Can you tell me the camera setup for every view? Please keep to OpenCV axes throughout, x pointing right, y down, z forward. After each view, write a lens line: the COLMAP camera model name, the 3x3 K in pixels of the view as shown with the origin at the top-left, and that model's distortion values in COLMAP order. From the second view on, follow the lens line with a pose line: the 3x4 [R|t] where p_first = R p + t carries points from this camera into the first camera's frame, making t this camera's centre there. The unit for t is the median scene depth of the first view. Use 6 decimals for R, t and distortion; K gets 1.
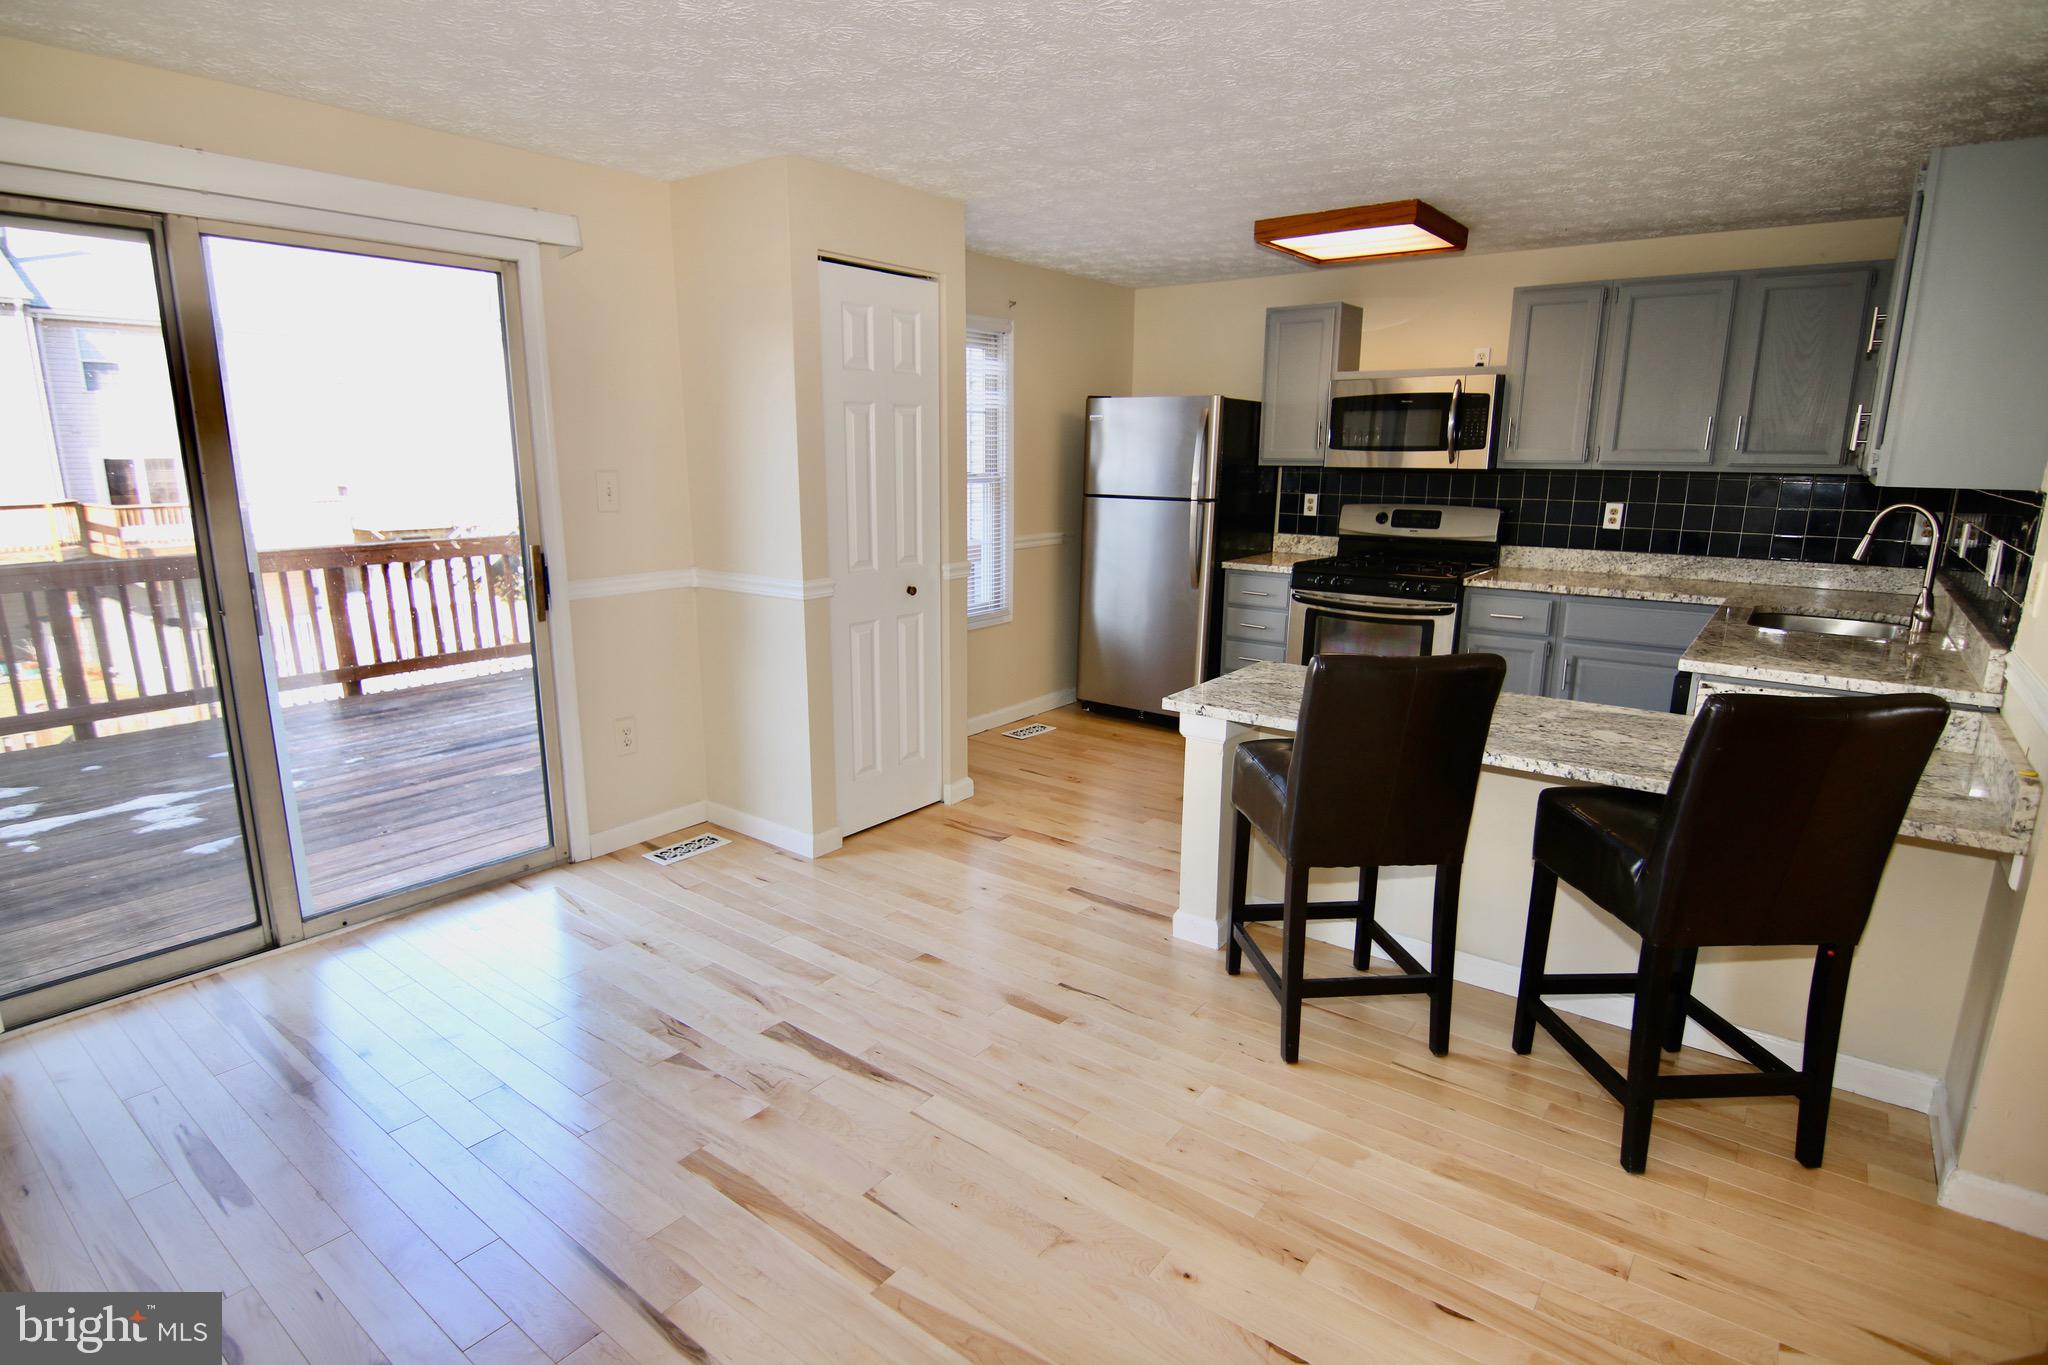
lens RADIAL K [[1046.4, 0, 1010.4], [0, 1046.4, 683.8], [0, 0, 1]] dist [-0.009188, -0.005638]
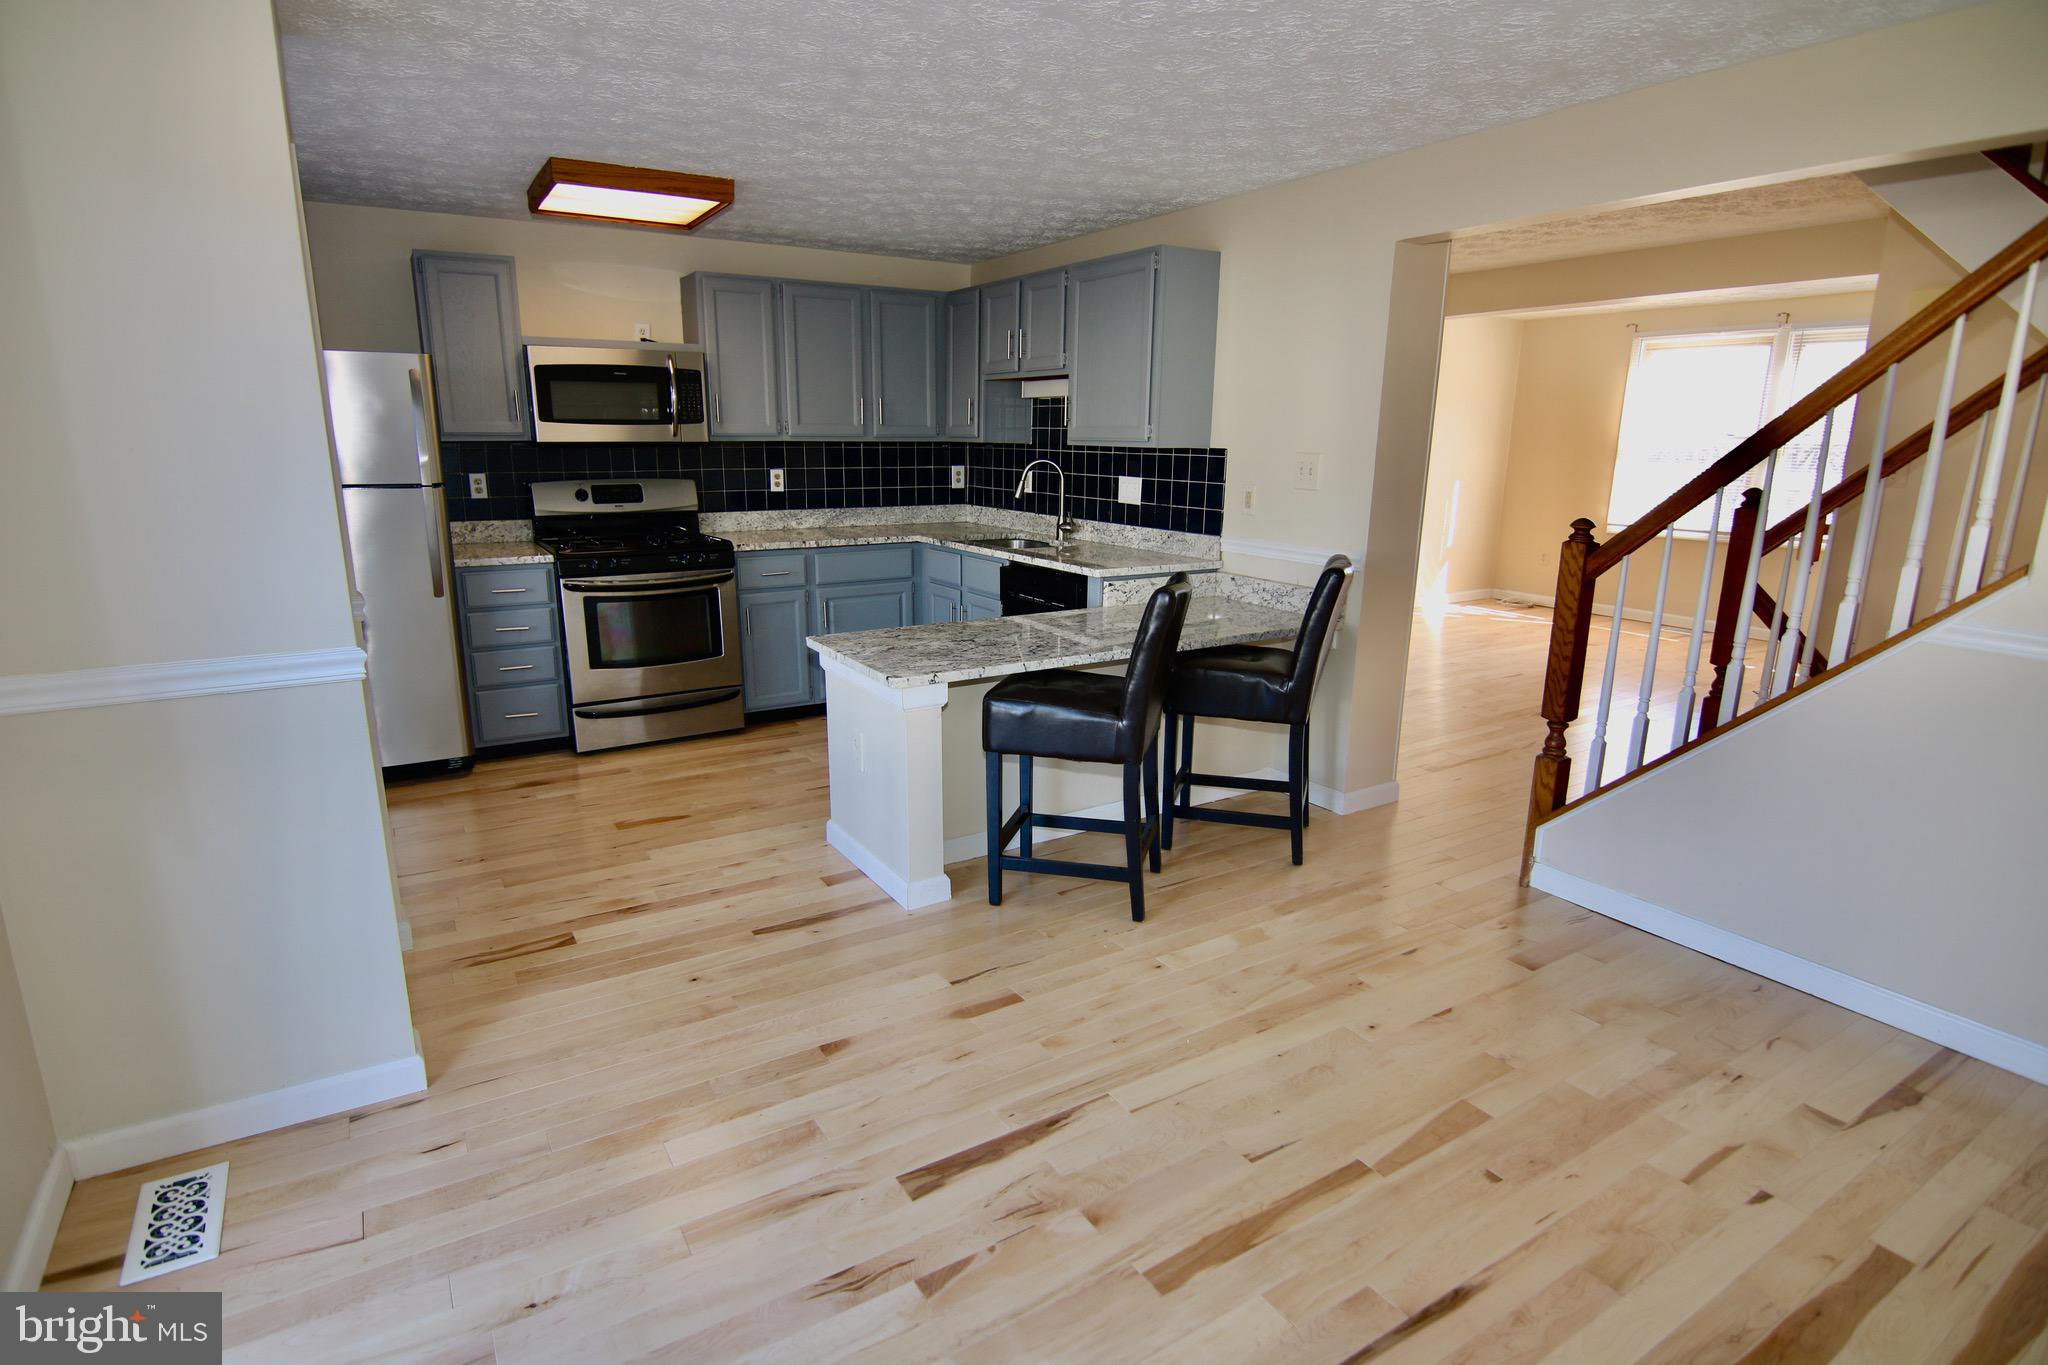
lens RADIAL K [[1046.4, 0, 1004.6], [0, 1046.4, 685.2], [0, 0, 1]] dist [-0.009188, -0.005638]
pose [[0.352332, -0.222602, 0.909016, -0.476888], [0.195805, 0.967338, 0.160990, -0.079607], [-0.915163, 0.121268, 0.384410, 0.349015]]
